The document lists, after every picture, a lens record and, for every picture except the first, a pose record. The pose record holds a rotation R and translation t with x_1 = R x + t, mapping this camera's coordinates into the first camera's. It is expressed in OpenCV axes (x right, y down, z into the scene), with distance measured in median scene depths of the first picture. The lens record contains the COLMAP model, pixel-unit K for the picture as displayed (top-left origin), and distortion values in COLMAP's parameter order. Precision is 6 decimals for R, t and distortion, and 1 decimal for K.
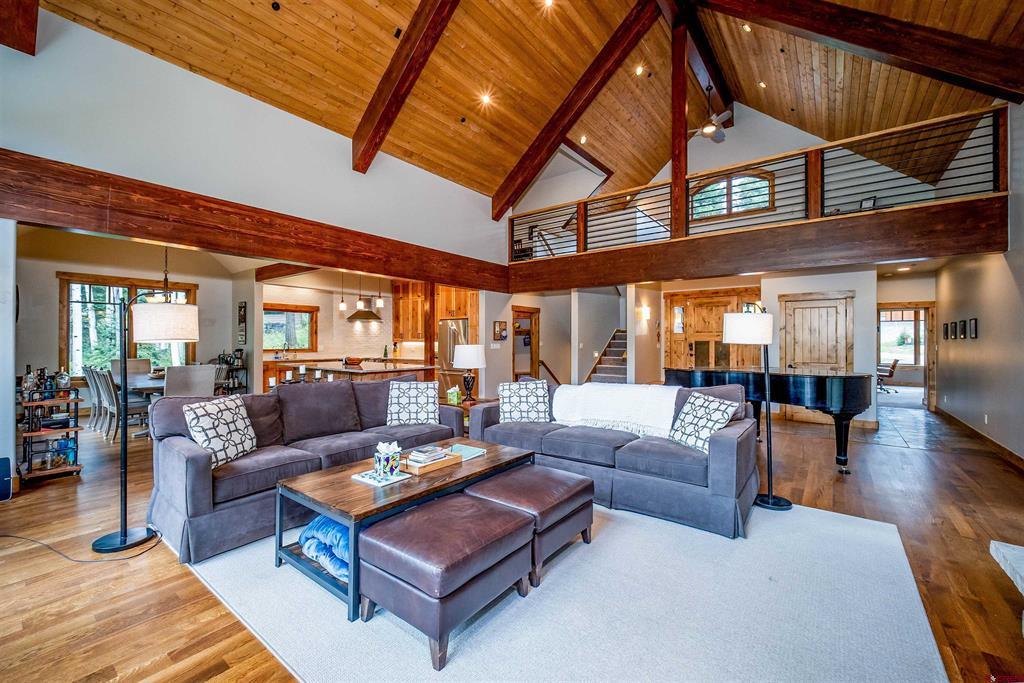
lens RADIAL K [[414.5, 0, 515.8], [0, 414.5, 342.5], [0, 0, 1]] dist [-0.007238, 0.001993]
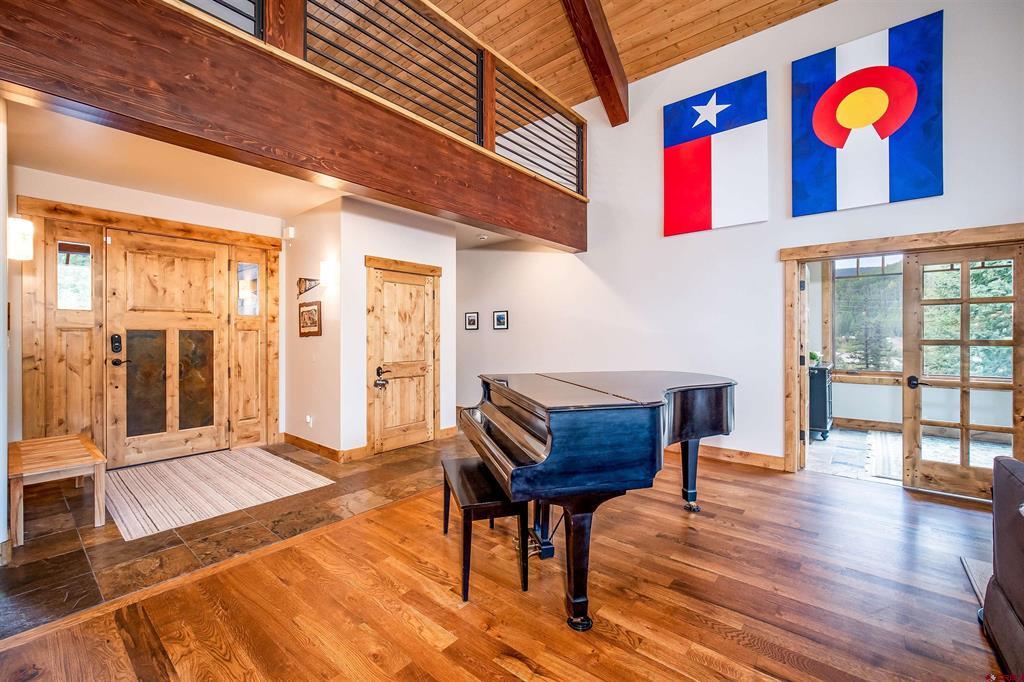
lens RADIAL K [[414.5, 0, 517.3], [0, 414.5, 335.5], [0, 0, 1]] dist [-0.007238, 0.001993]
pose [[0.055427, 0.002775, 0.998459, 0.025915], [0.002075, 0.999994, -0.002894, 0.004322], [-0.998461, 0.002232, 0.055421, 0.583998]]
